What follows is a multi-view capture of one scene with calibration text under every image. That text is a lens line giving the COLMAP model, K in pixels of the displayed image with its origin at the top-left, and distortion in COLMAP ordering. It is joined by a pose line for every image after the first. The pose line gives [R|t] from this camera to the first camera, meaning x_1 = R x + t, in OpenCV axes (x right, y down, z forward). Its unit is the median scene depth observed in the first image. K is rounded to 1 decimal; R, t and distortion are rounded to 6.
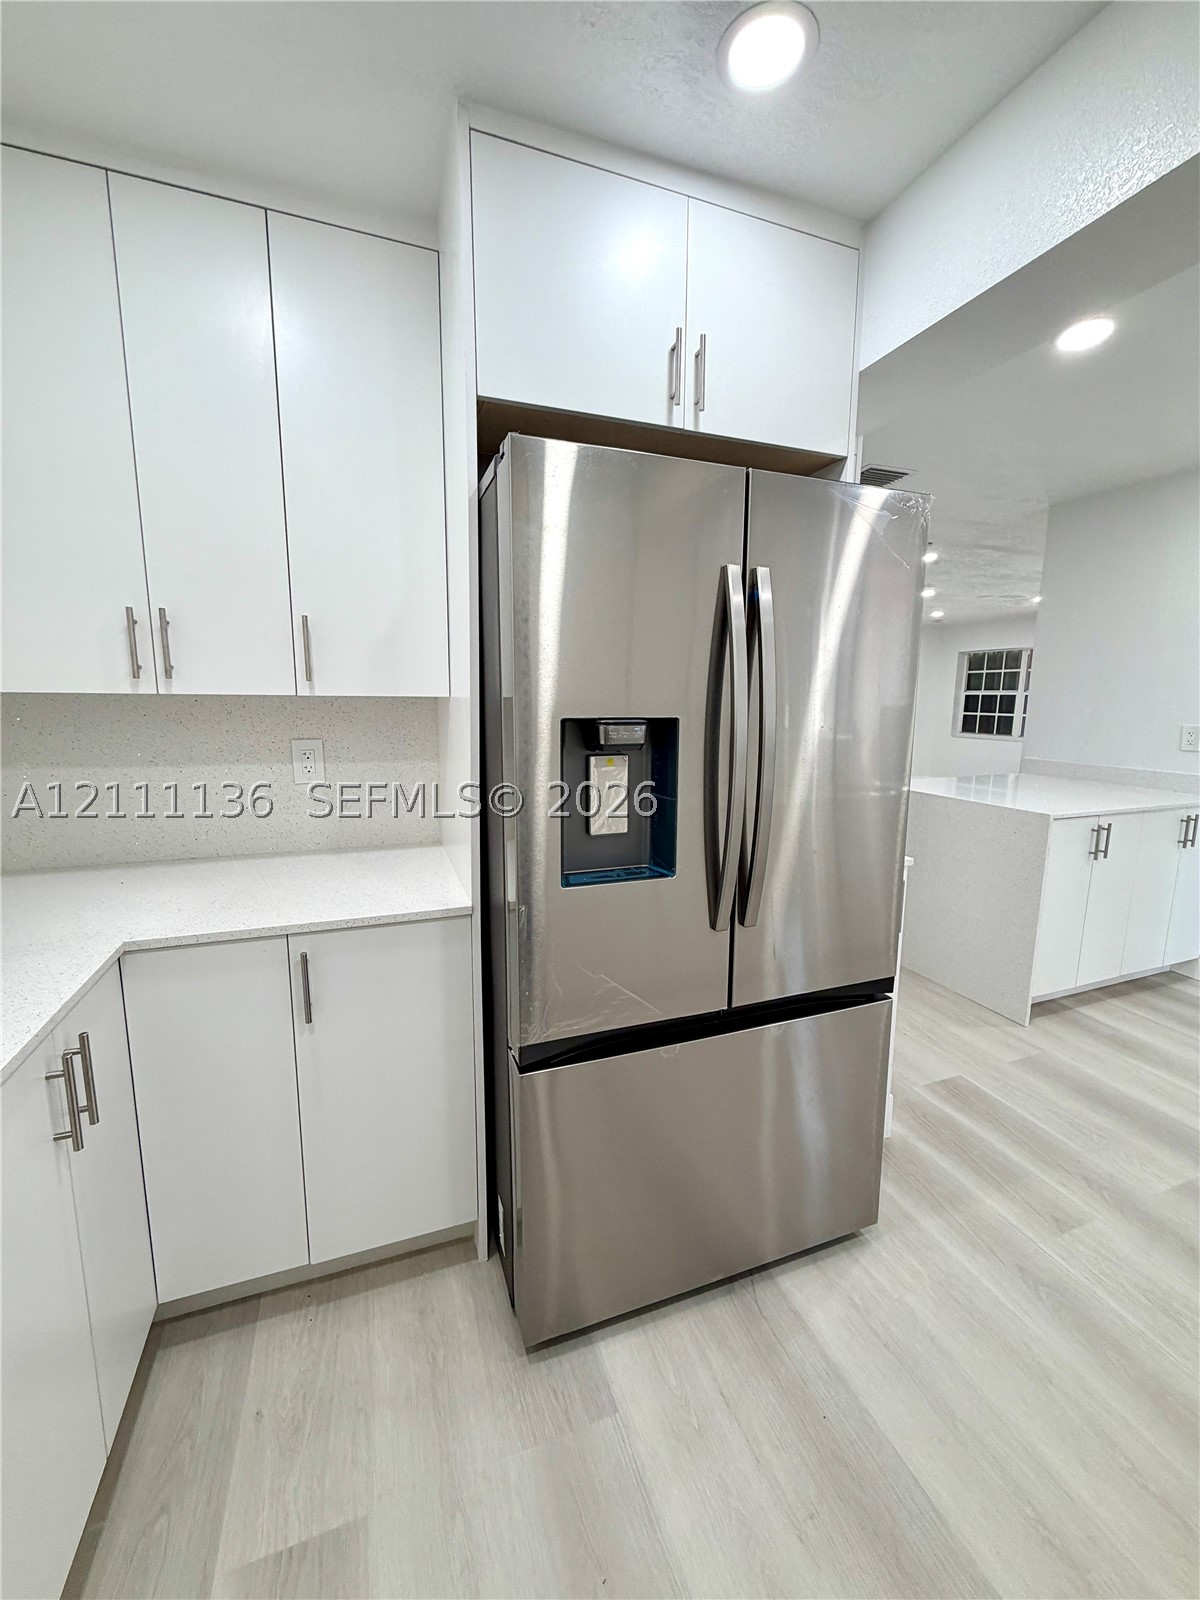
lens RADIAL K [[641.3, 0, 602.6], [0, 641.3, 796.5], [0, 0, 1]] dist [-0.000553, -0.000174]
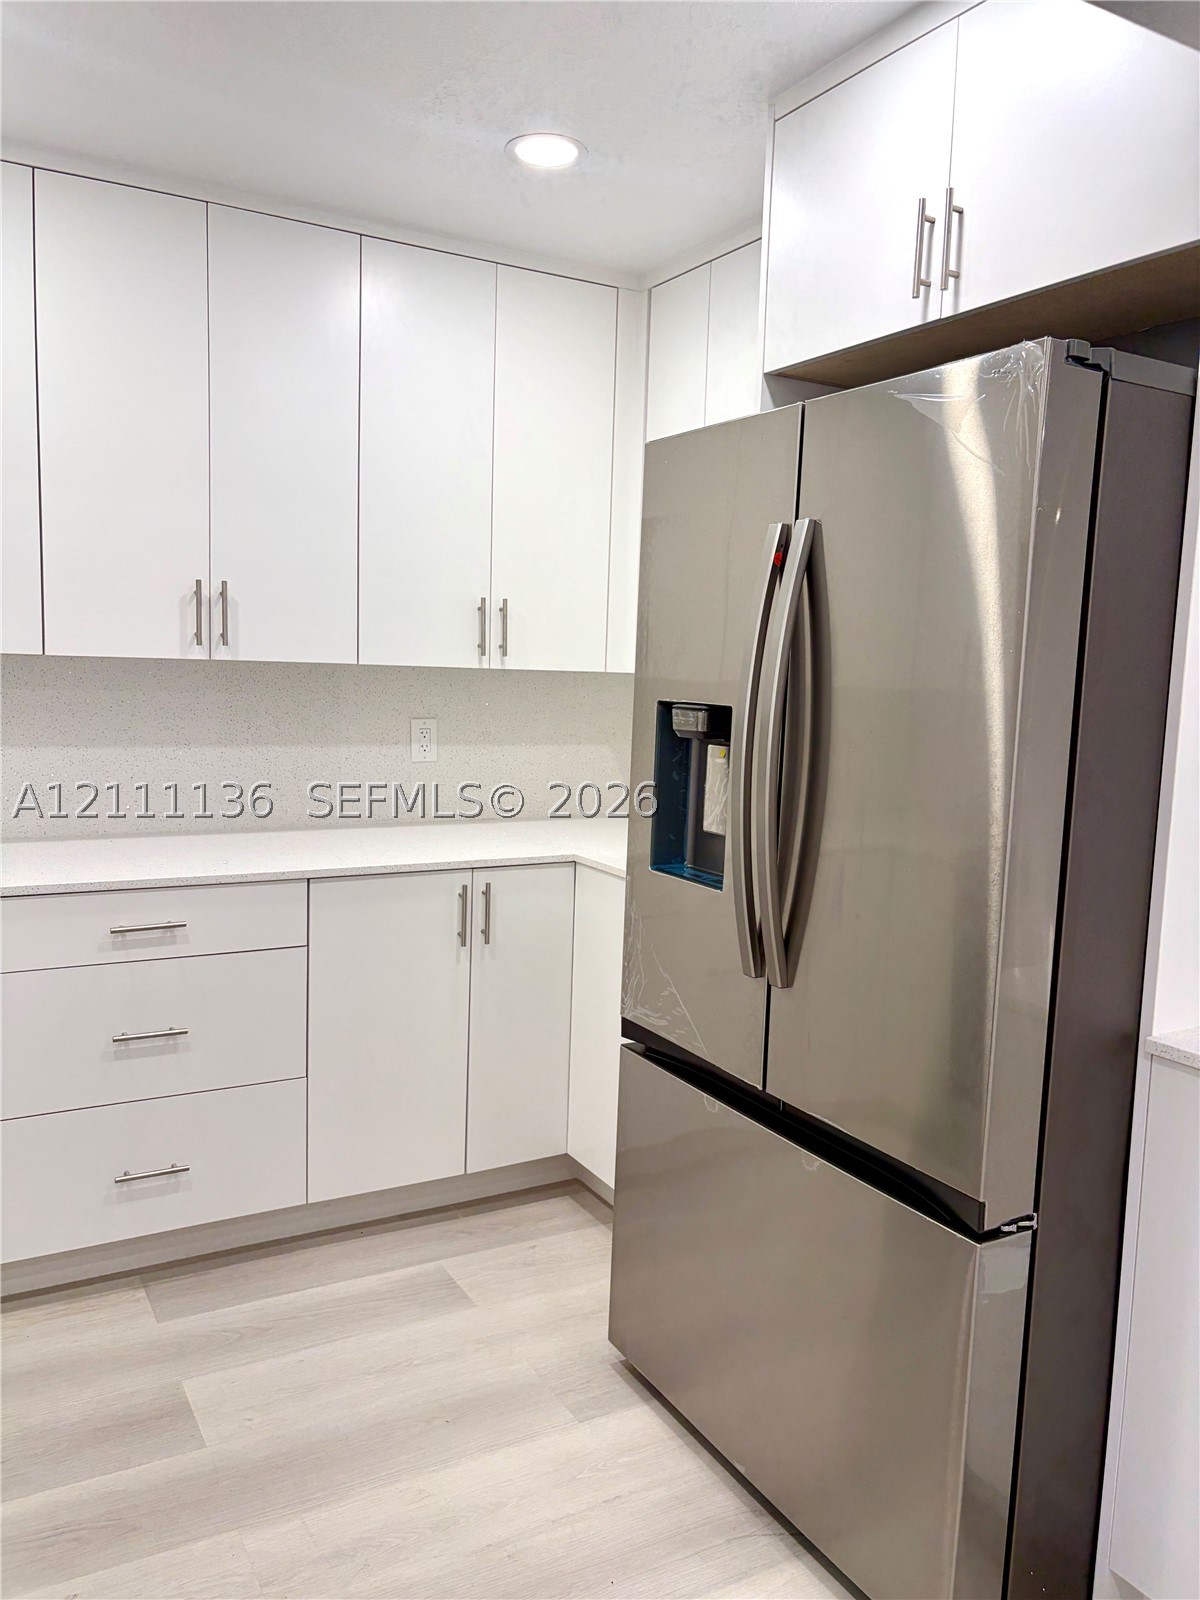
lens RADIAL K [[1220.0, 0, 601.4], [0, 1220.0, 805.5], [0, 0, 1]] dist [0.006603, -0.002295]
pose [[0.168489, 0.119945, -0.978379, 1.716858], [-0.186828, 0.978463, 0.087781, -0.102476], [0.967836, 0.167998, 0.187269, 0.545244]]
